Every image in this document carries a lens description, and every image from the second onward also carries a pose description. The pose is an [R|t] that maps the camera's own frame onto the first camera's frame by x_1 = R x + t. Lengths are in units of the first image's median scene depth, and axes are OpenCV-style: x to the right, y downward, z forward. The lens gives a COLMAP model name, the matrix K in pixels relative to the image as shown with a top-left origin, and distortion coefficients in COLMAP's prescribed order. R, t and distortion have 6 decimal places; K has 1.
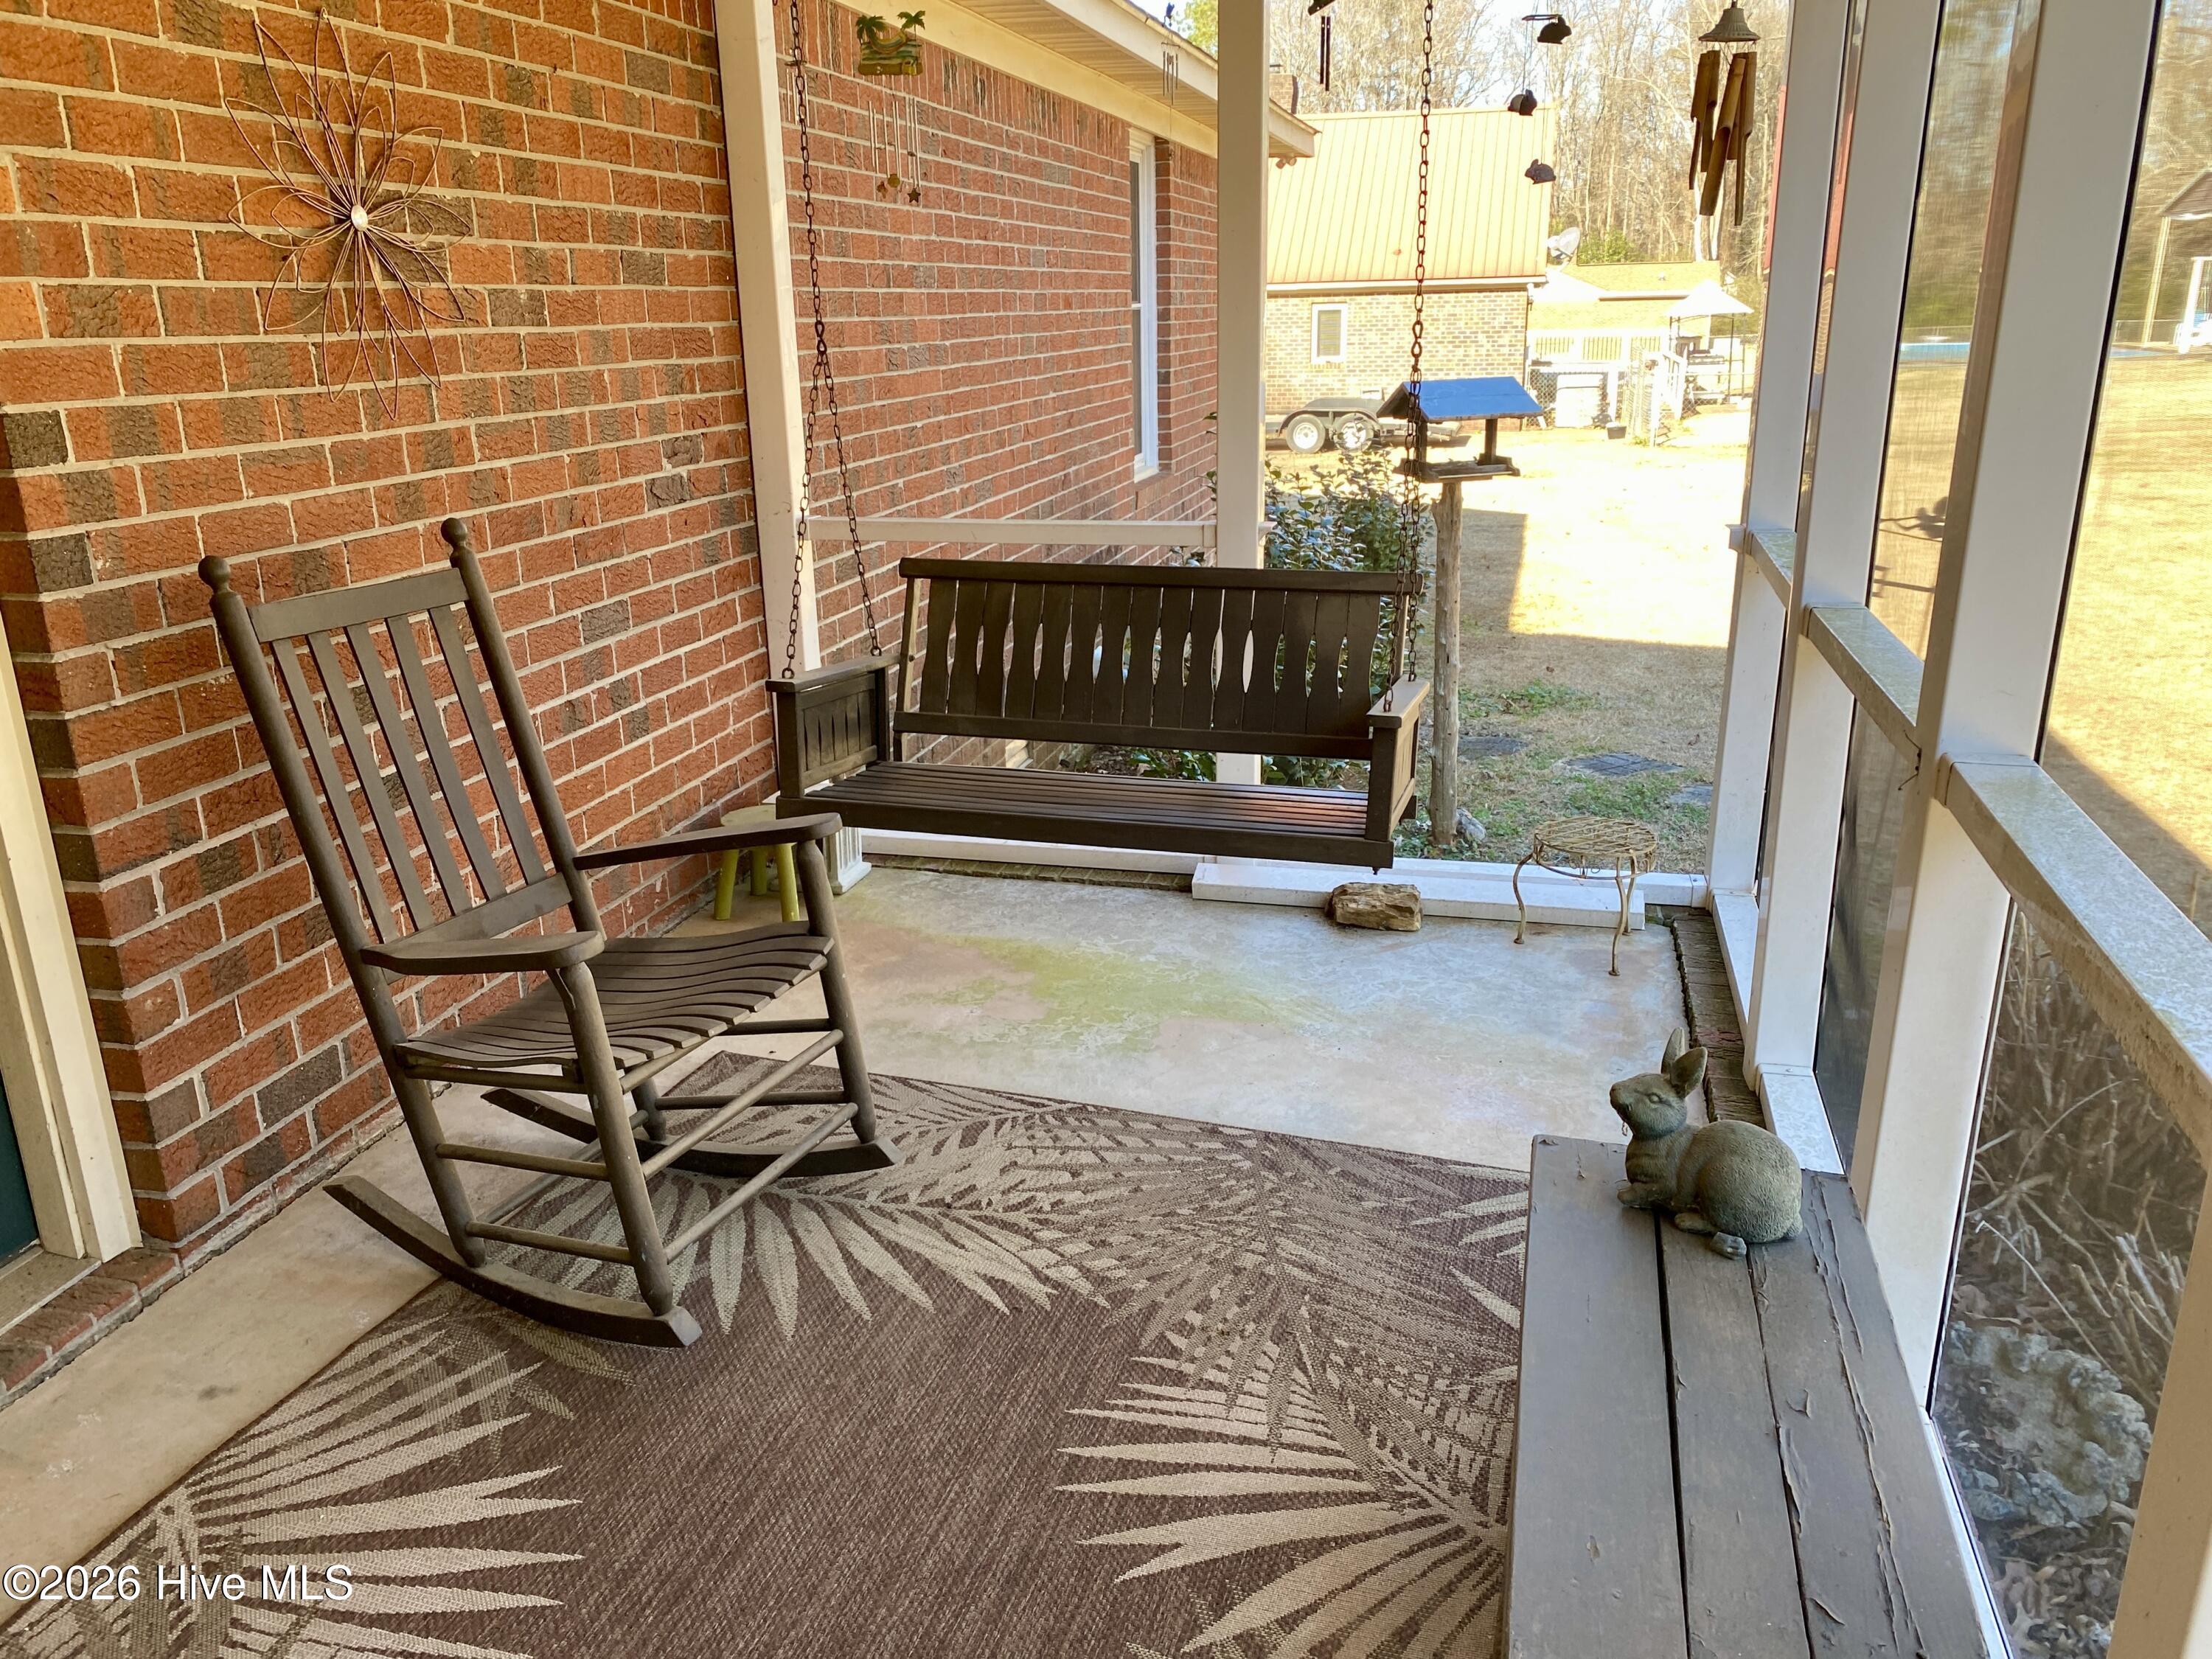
lens RADIAL K [[1678.7, 0, 1107.1], [0, 1678.7, 849.9], [0, 0, 1]] dist [0.058331, -0.038021]
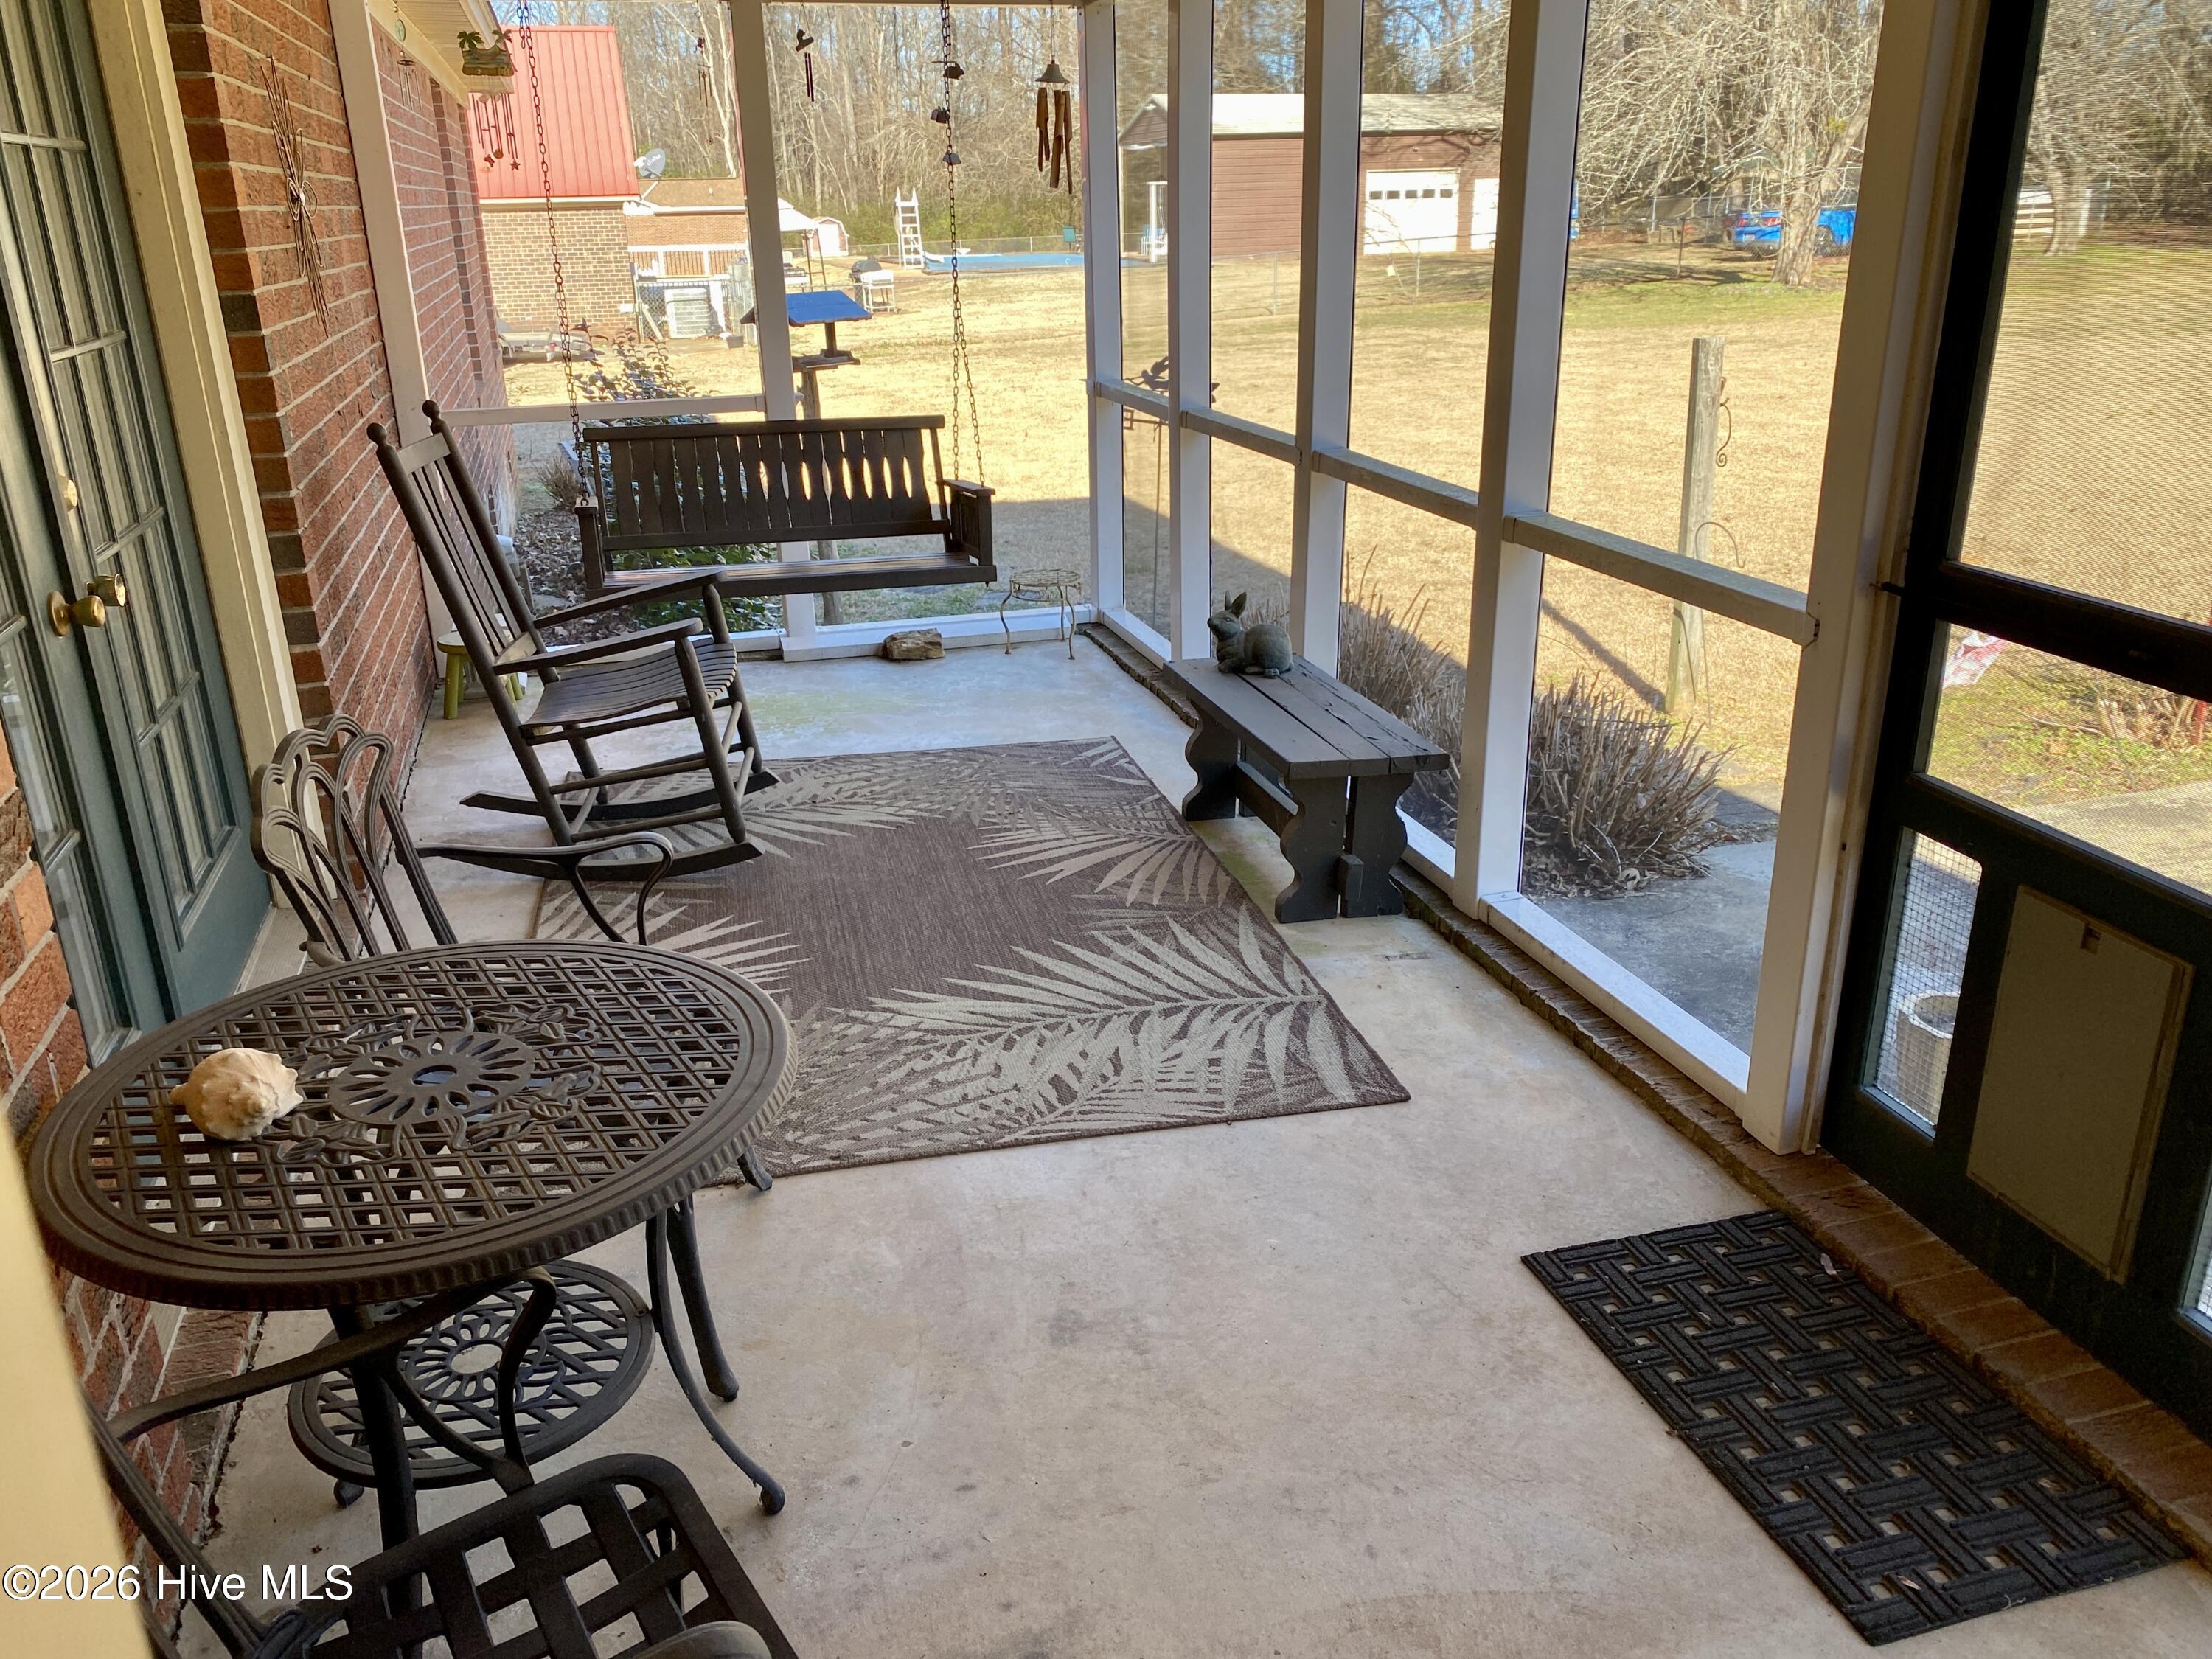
lens RADIAL K [[1678.7, 0, 1110.9], [0, 1678.7, 816.6], [0, 0, 1]] dist [0.058331, -0.038021]
pose [[0.863357, -0.176739, 0.472629, -0.465776], [0.163222, 0.984114, 0.069848, 0.117340], [-0.477466, 0.016839, 0.878489, -0.441801]]
